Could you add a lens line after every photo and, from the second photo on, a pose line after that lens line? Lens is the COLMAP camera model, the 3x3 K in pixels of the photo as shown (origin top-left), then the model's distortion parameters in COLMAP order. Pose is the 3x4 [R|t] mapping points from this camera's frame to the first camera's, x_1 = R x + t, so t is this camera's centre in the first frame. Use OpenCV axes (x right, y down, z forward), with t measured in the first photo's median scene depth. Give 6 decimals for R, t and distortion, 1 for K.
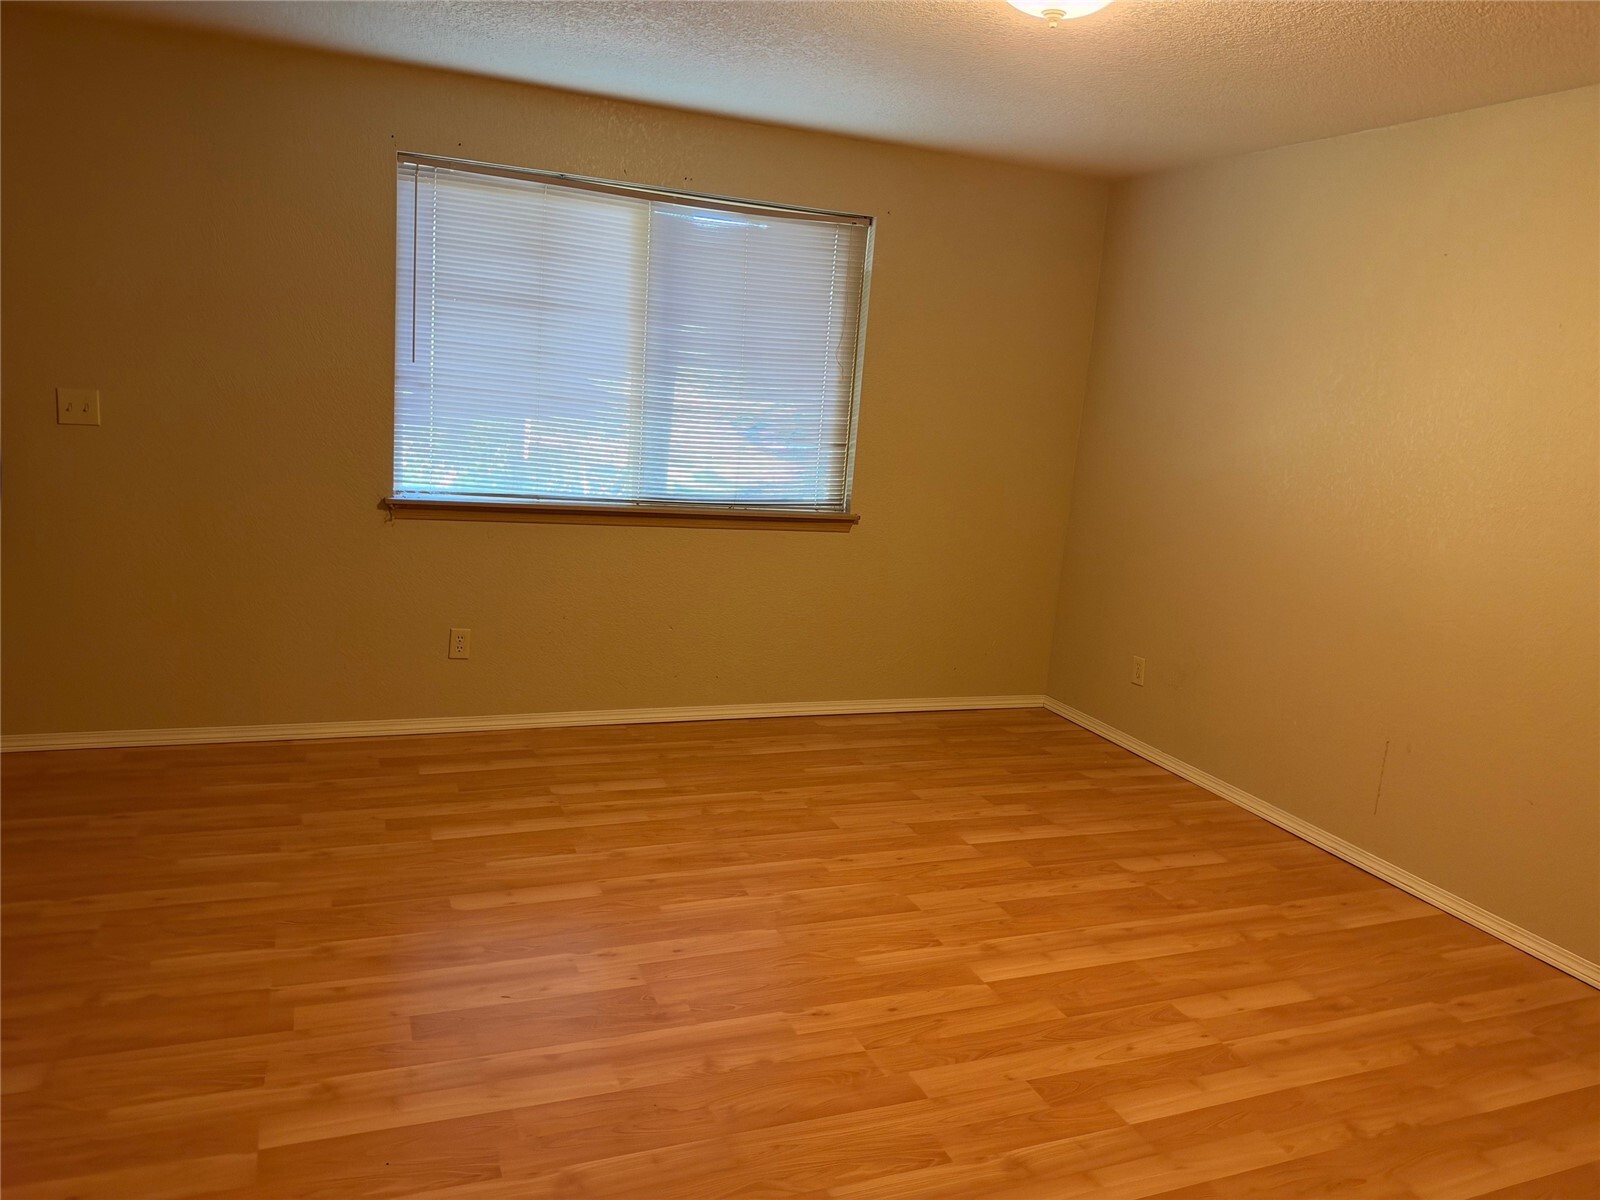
lens RADIAL K [[1149.1, 0, 798.7], [0, 1149.1, 598.2], [0, 0, 1]] dist [-0.010582, -0.000274]
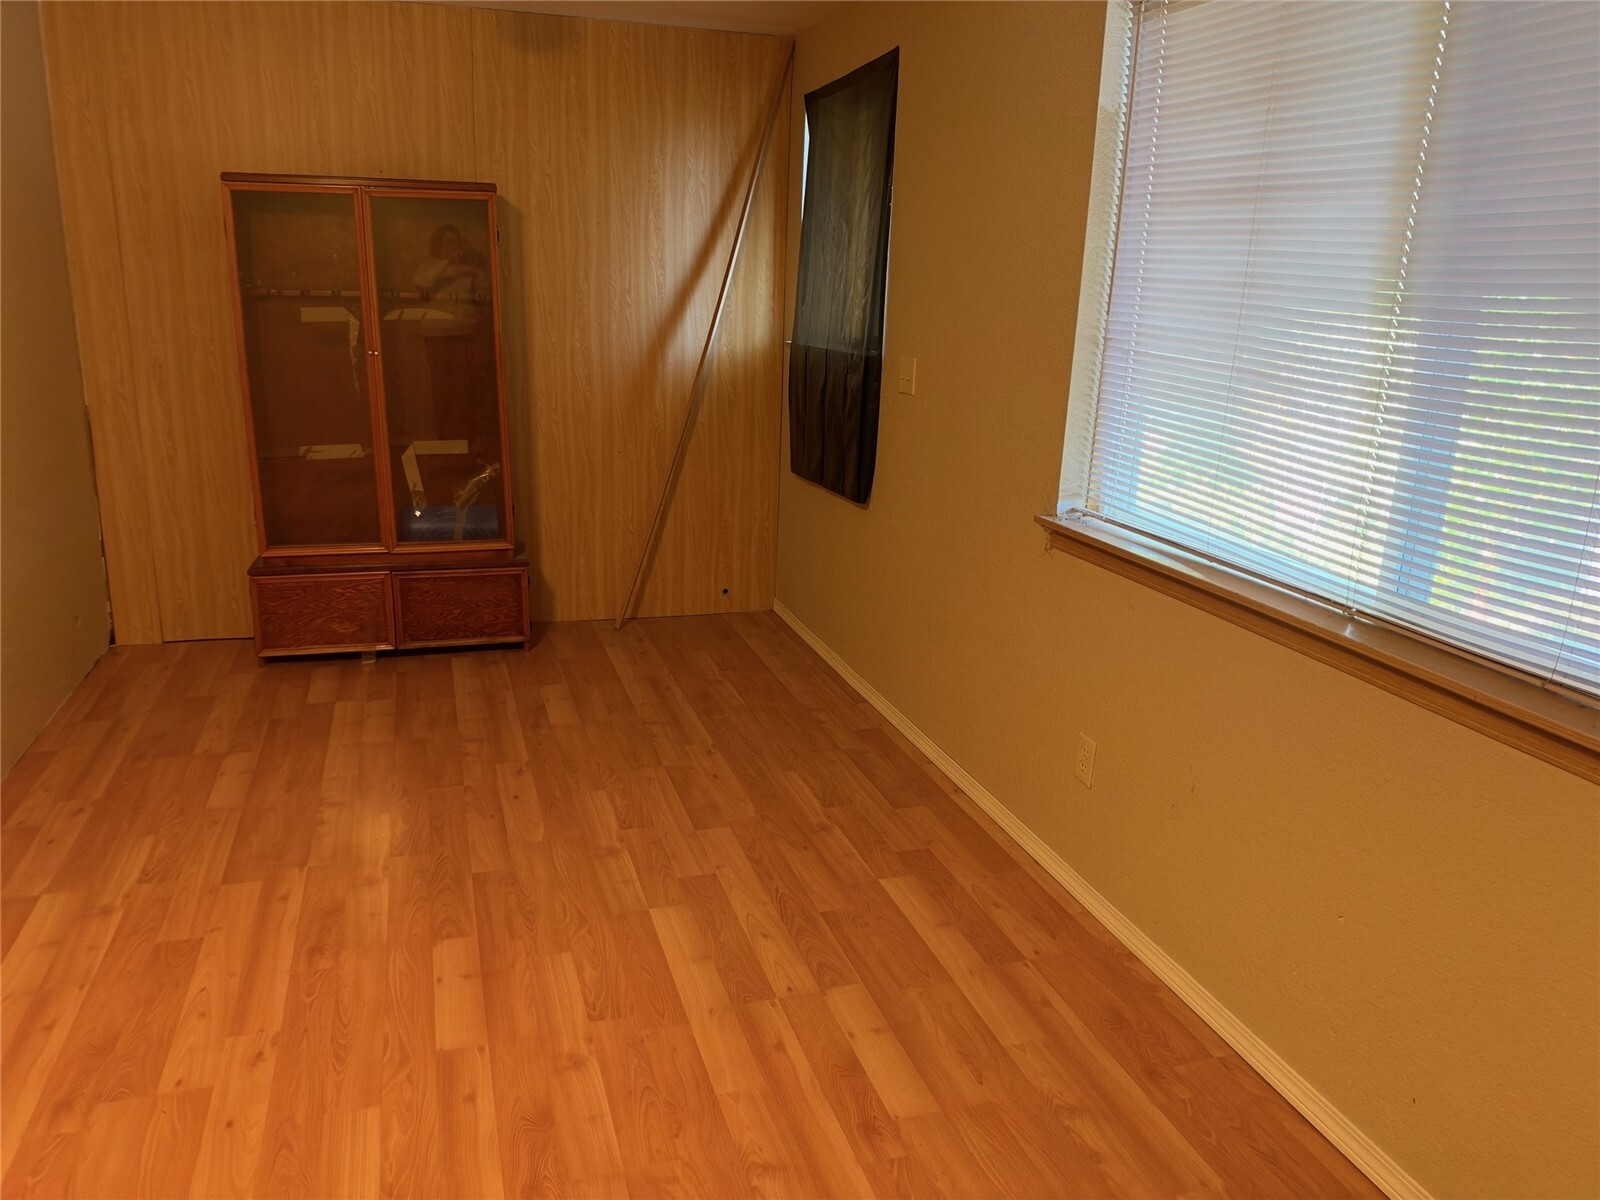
lens RADIAL K [[1149.1, 0, 797.4], [0, 1149.1, 604.1], [0, 0, 1]] dist [-0.010582, -0.000274]
pose [[-0.074662, 0.207048, -0.975478, 0.373483], [-0.217722, 0.951224, 0.218564, -0.173001], [0.973151, 0.228701, -0.025941, 0.989468]]
